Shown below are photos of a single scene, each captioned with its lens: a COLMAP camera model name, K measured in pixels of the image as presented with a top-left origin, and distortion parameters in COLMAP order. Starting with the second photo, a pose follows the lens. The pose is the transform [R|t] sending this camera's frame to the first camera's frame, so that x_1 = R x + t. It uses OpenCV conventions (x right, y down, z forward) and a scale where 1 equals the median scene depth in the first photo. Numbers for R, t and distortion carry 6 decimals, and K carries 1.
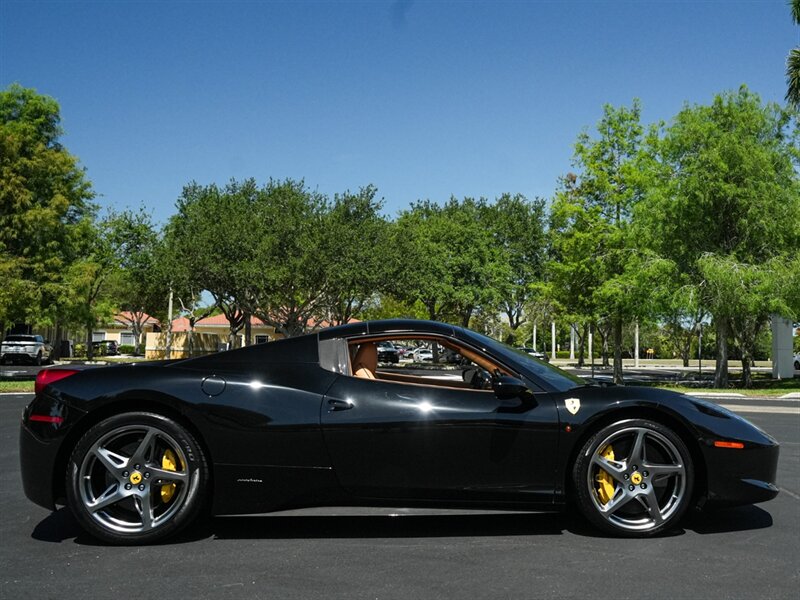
lens RADIAL K [[908.4, 0, 499.1], [0, 908.4, 268.3], [0, 0, 1]] dist [-0.022219, -0.000664]
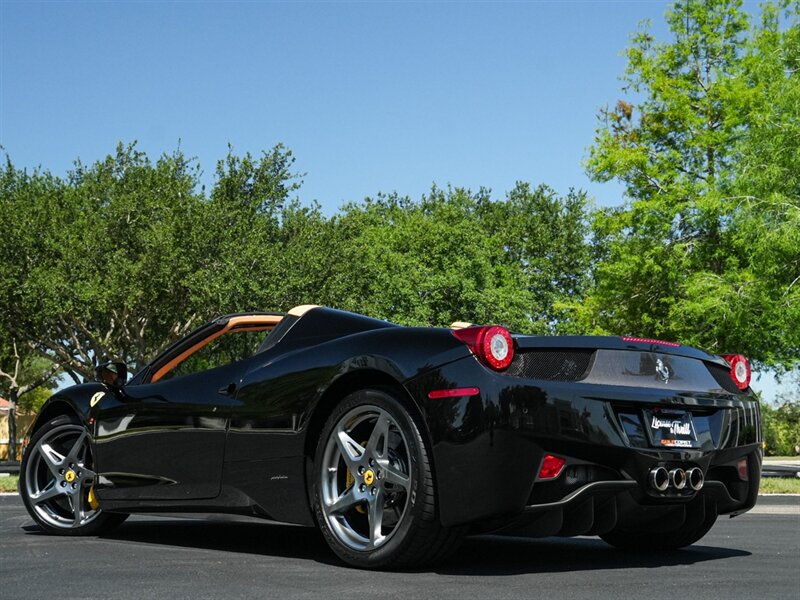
lens RADIAL K [[1276.7, 0, 428.5], [0, 1276.7, 214.4], [0, 0, 1]] dist [-0.034622, 0.076809]
pose [[0.996498, -0.027125, -0.079096, 0.015330], [0.019540, 0.995272, -0.095137, 0.026979], [0.081303, 0.093258, 0.992317, 0.162244]]
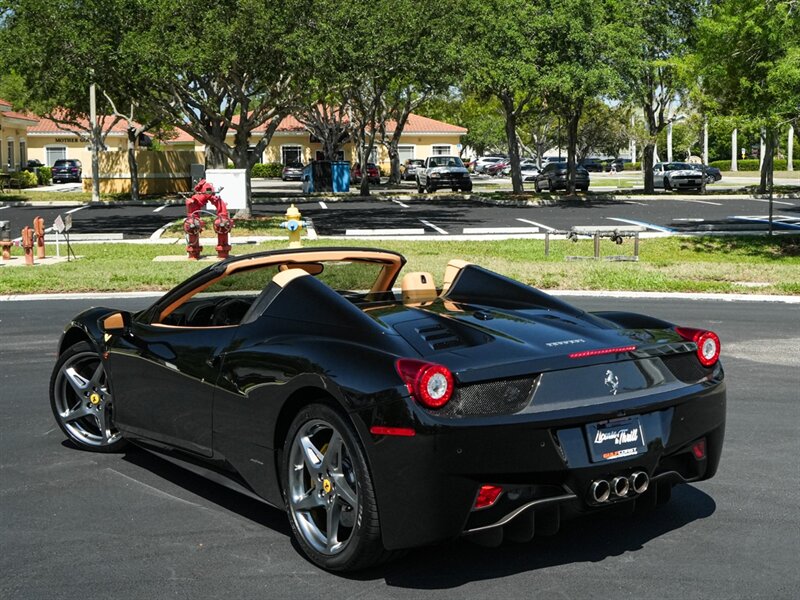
lens RADIAL K [[1277.0, 0, 504.5], [0, 1277.0, 280.0], [0, 0, 1]] dist [-0.046597, 0.102931]
pose [[0.992096, -0.005776, -0.125351, 0.029677], [0.029009, 0.982437, 0.184325, 0.002934], [0.122084, -0.186504, 0.974839, 0.164452]]
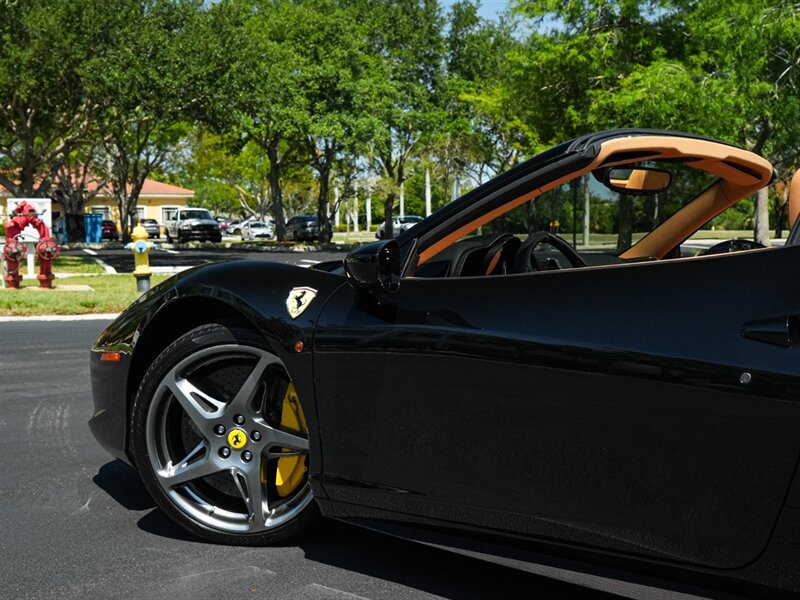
lens RADIAL K [[1129.2, 0, 356.1], [0, 1129.2, 298.3], [0, 0, 1]] dist [-0.007446, -0.020891]
pose [[0.999770, -0.019269, 0.009402, -0.027662], [0.017568, 0.987604, 0.155981, 0.023479], [-0.012291, -0.155780, 0.987715, 0.234156]]
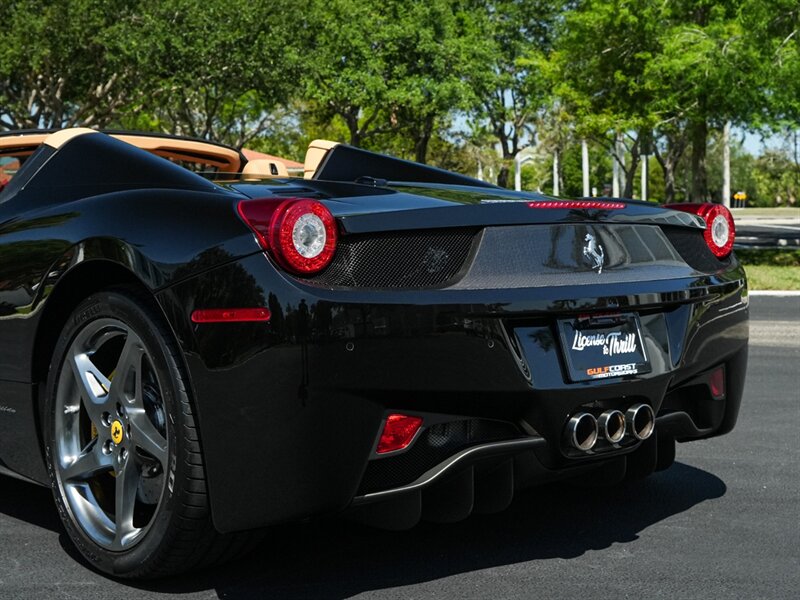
lens RADIAL K [[1337.6, 0, 414.6], [0, 1337.6, 222.5], [0, 0, 1]] dist [-0.014545, 0.033352]
pose [[0.997238, -0.020893, -0.071276, 0.021320], [0.028279, 0.994149, 0.104253, 0.021548], [0.068680, -0.105980, 0.991994, 0.198839]]
